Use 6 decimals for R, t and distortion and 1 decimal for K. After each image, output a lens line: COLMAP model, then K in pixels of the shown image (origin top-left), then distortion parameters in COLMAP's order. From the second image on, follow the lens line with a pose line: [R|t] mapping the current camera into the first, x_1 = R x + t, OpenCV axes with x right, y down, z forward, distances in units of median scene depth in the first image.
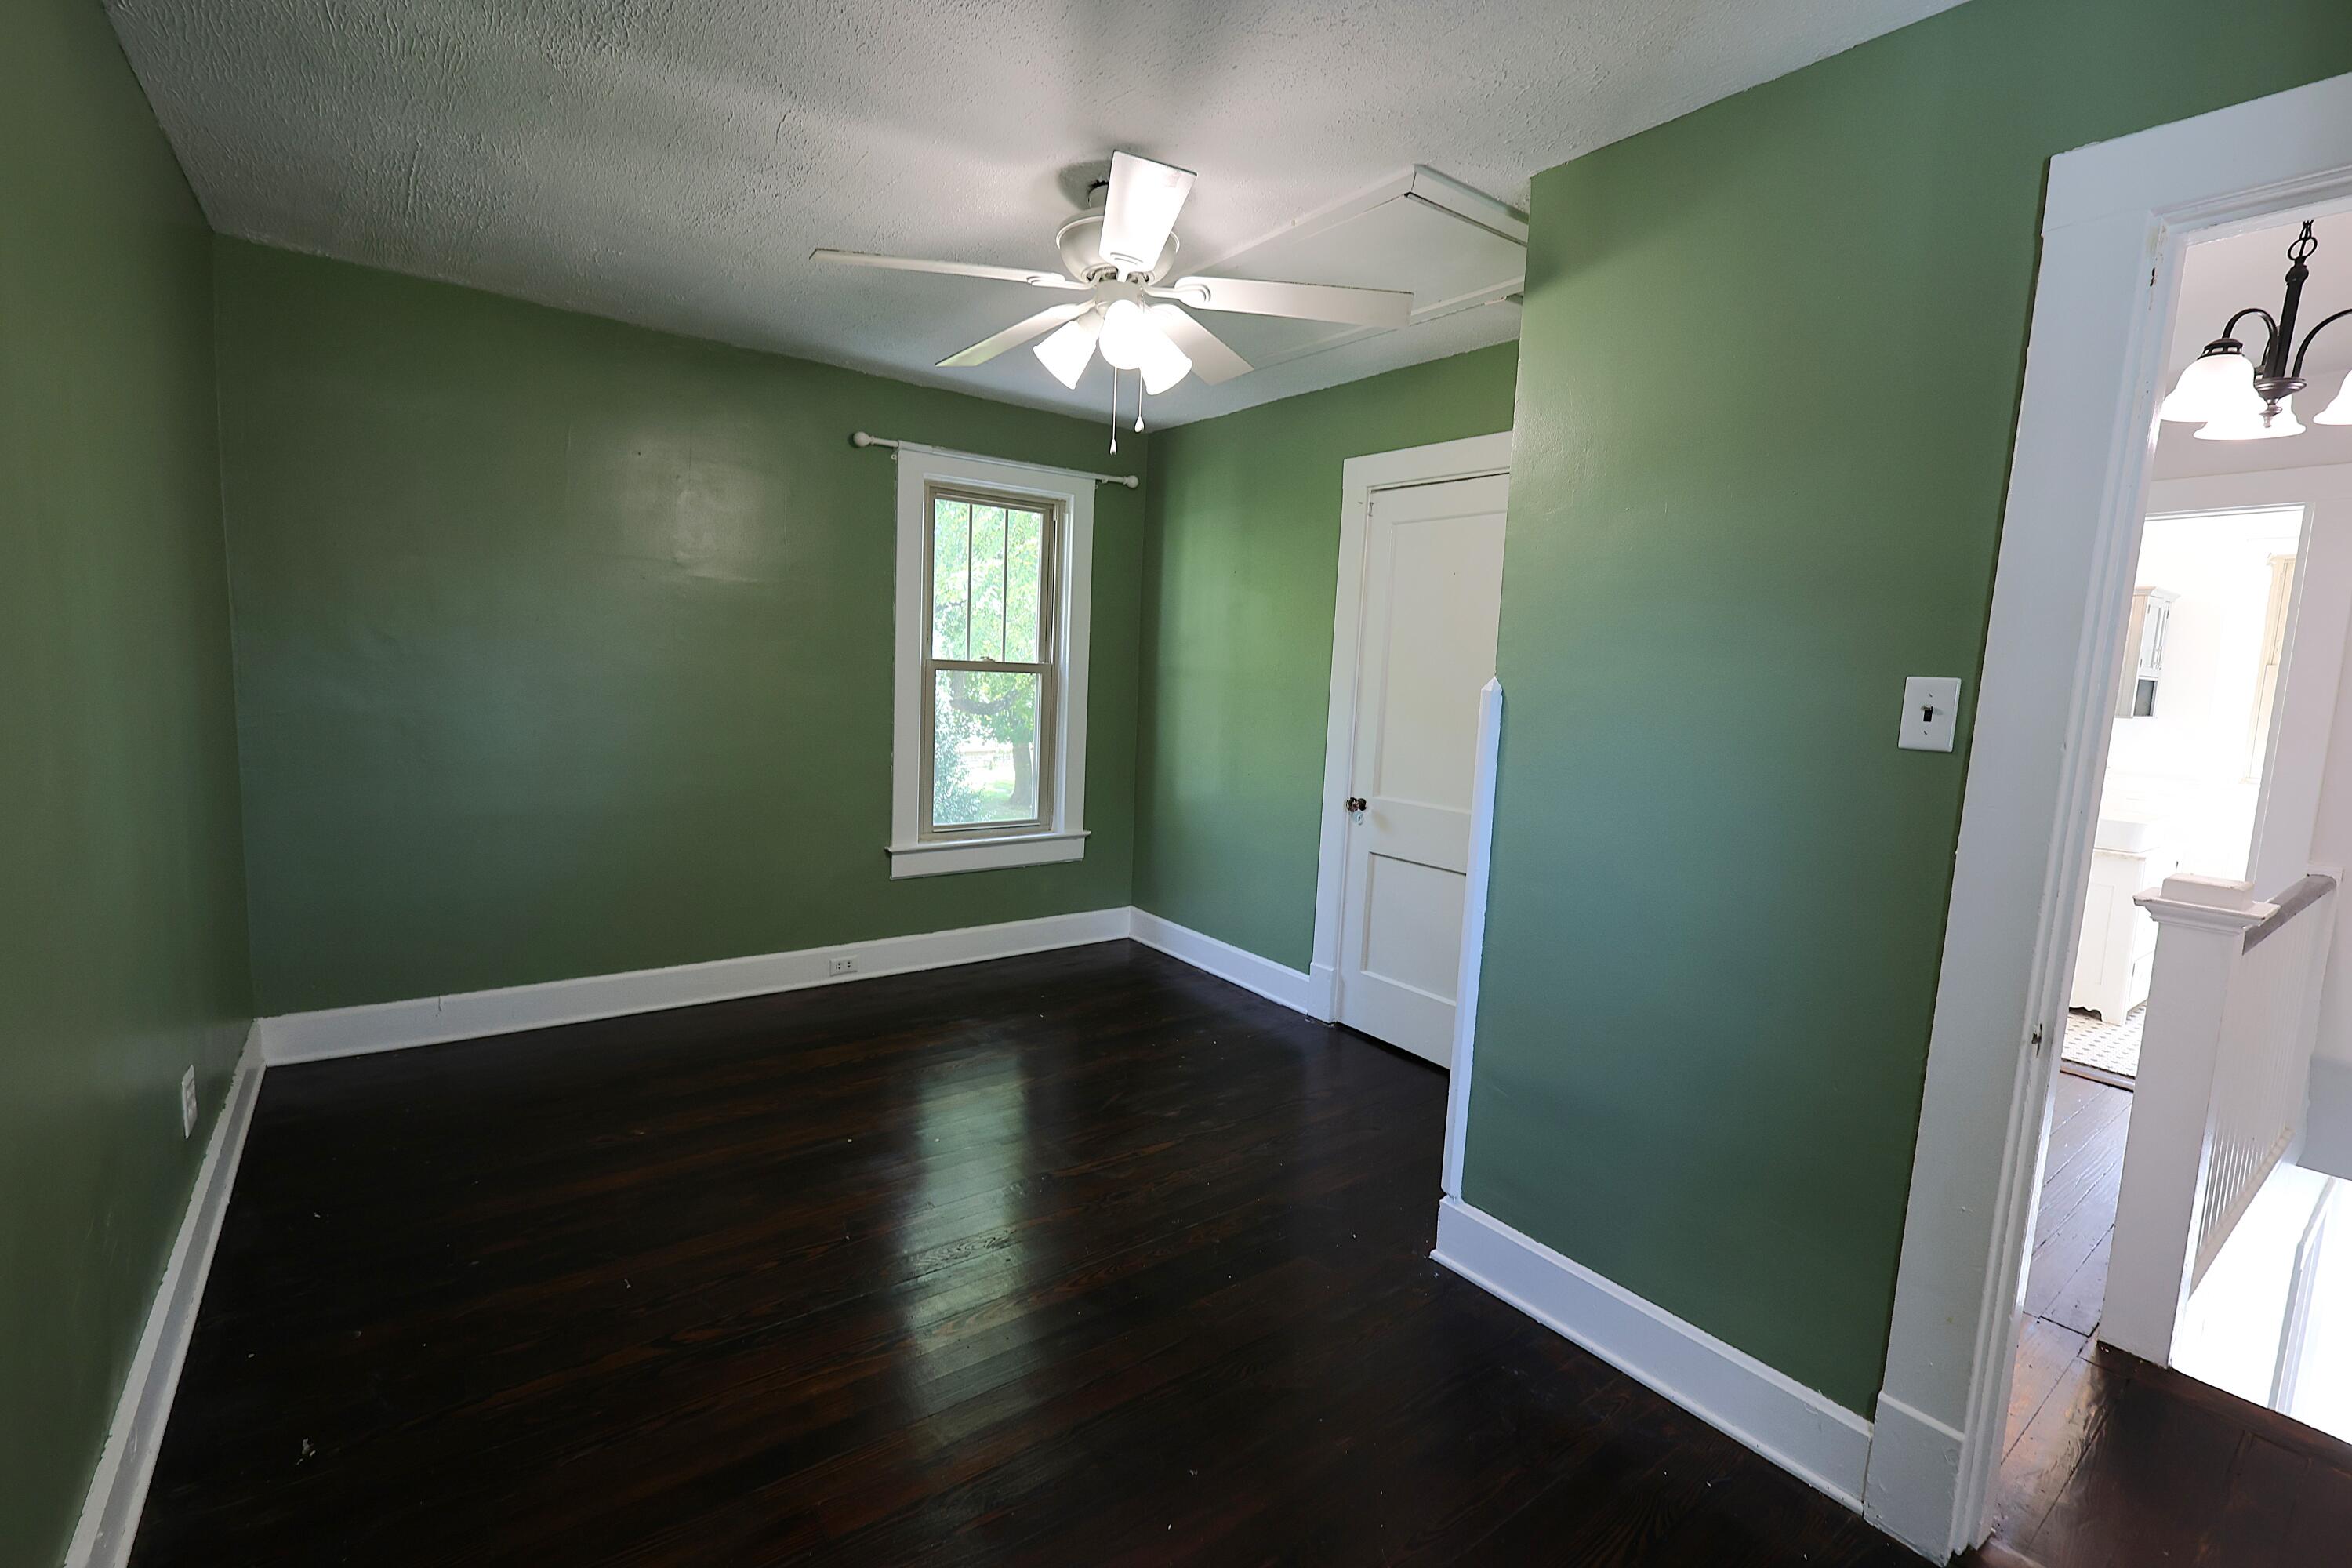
lens RADIAL K [[1017.2, 0, 1174.7], [0, 1017.2, 771.2], [0, 0, 1]] dist [0.002342, -0.000091]
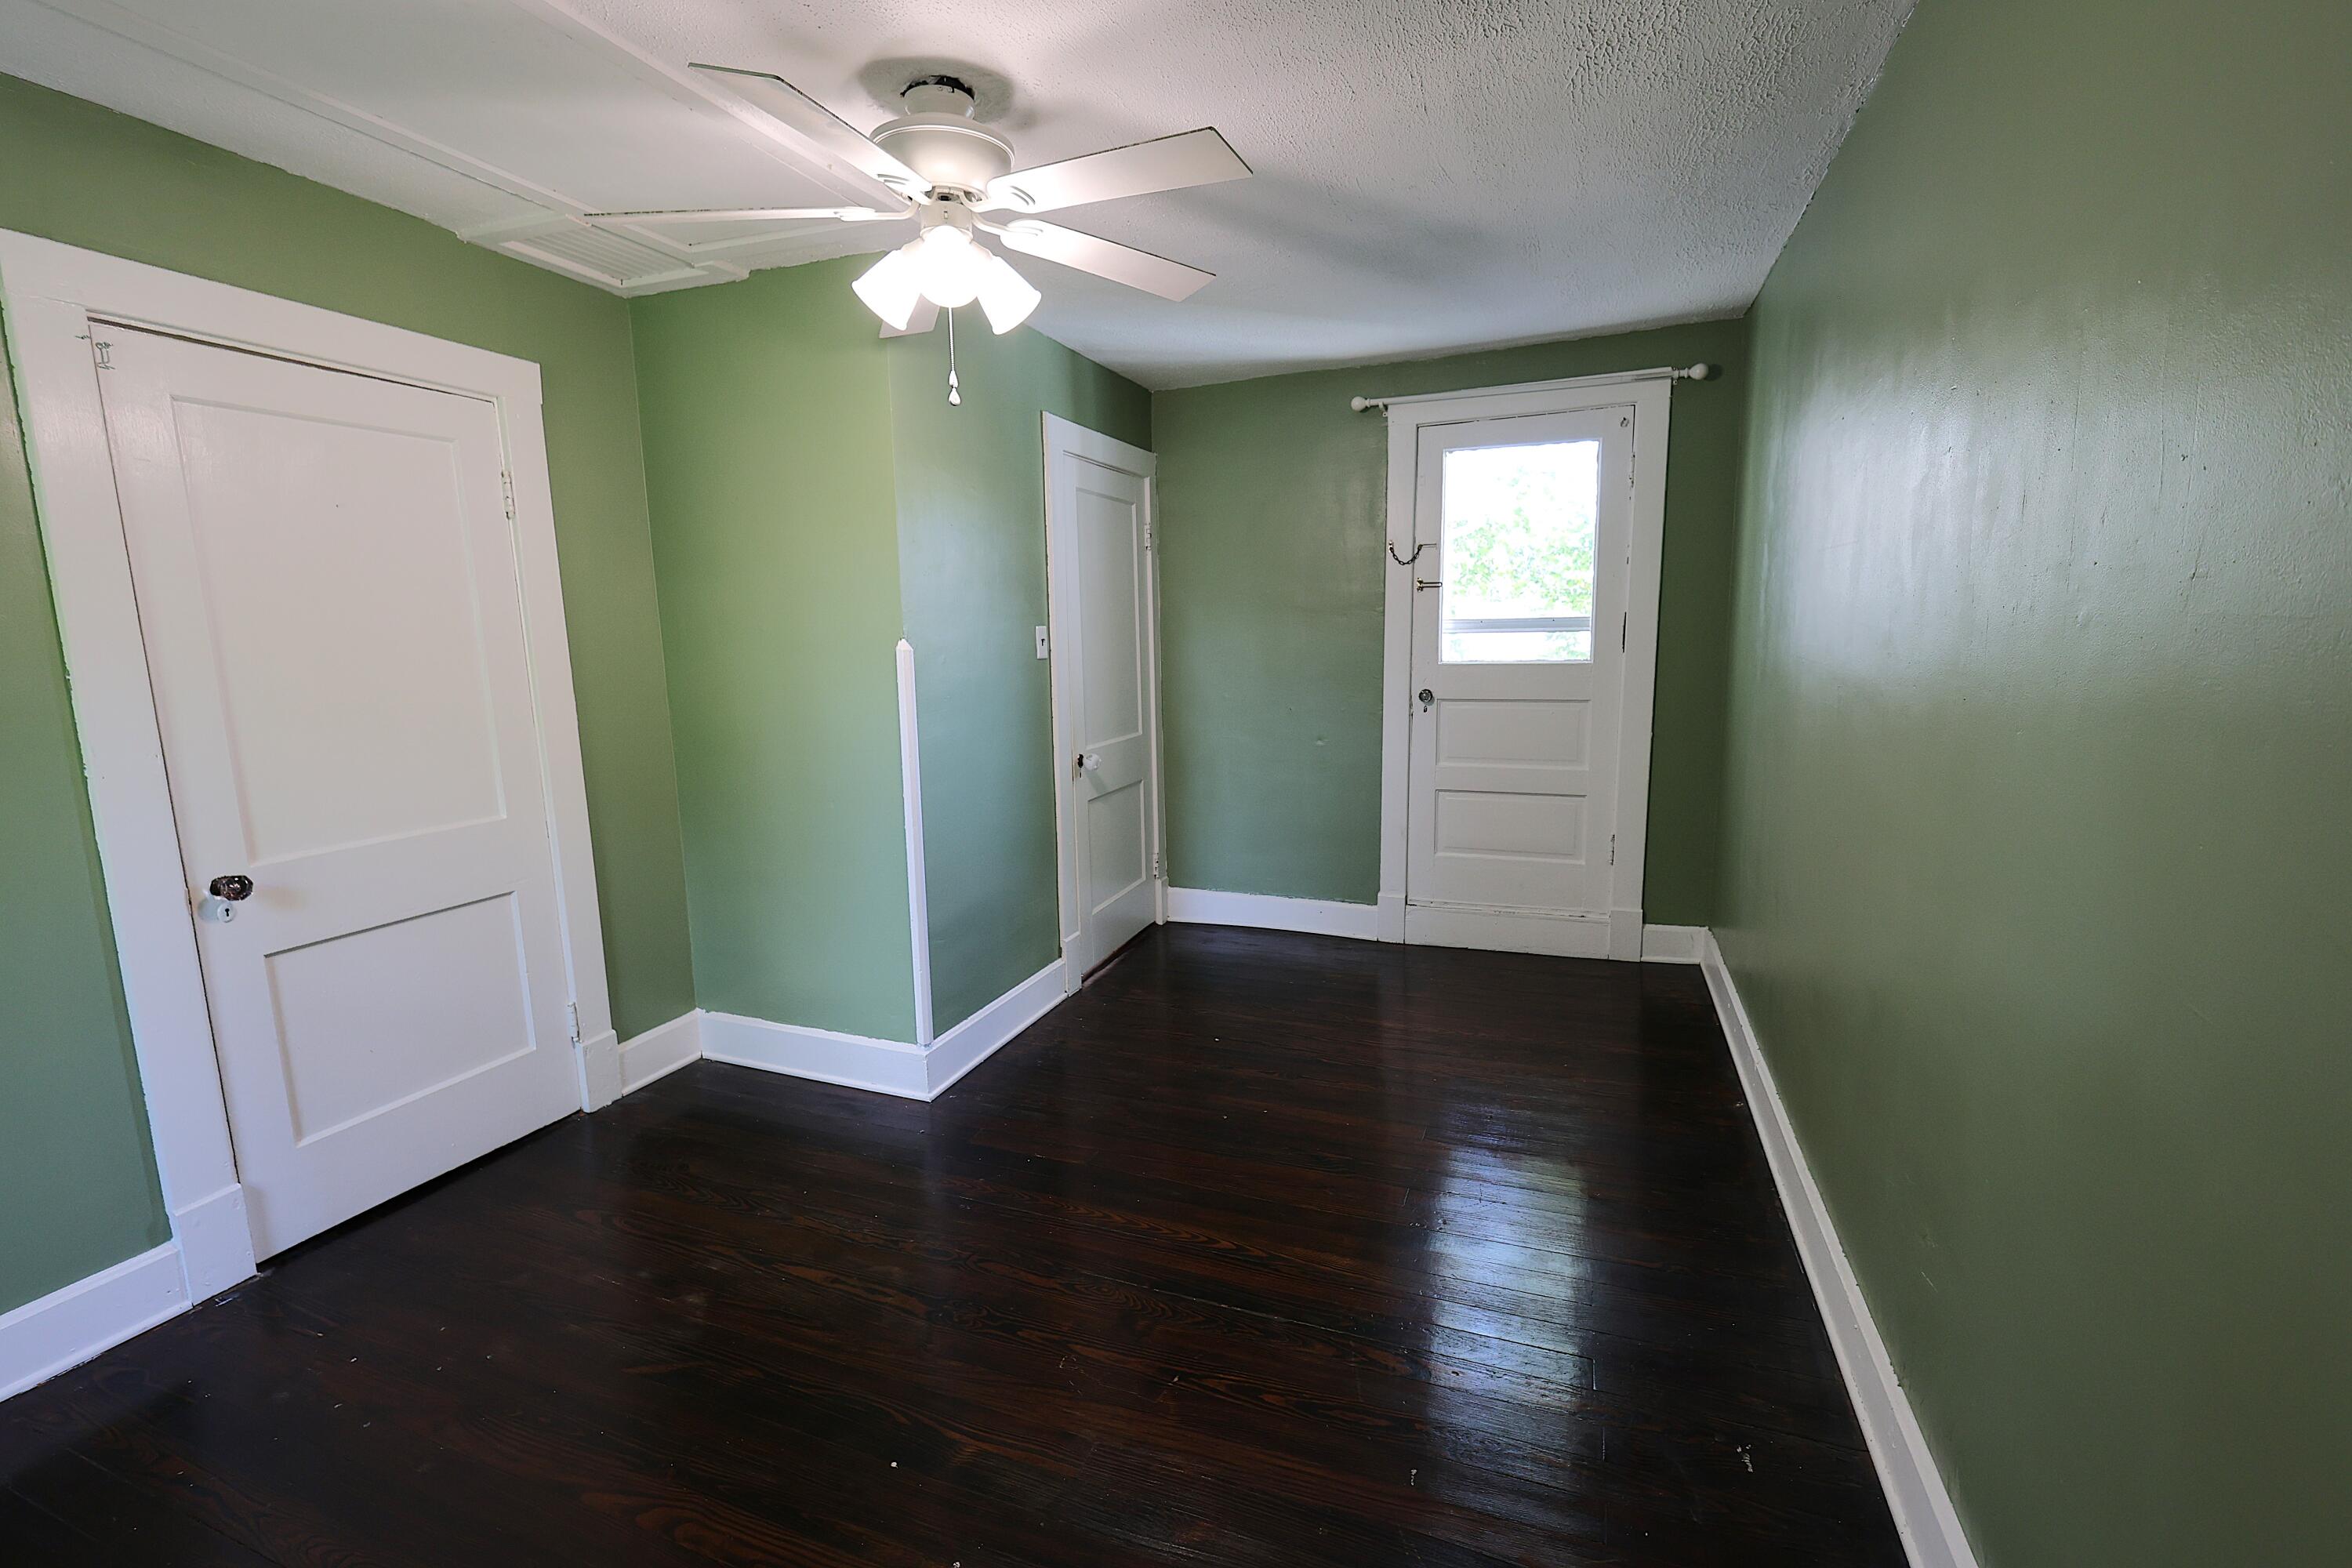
lens RADIAL K [[1017.2, 0, 1174.7], [0, 1017.2, 771.2], [0, 0, 1]] dist [0.002342, -0.000091]
pose [[-0.516260, -0.156593, 0.841994, -0.590669], [0.088967, 0.968017, 0.234580, -0.123338], [-0.851799, 0.196014, -0.485817, 0.832198]]
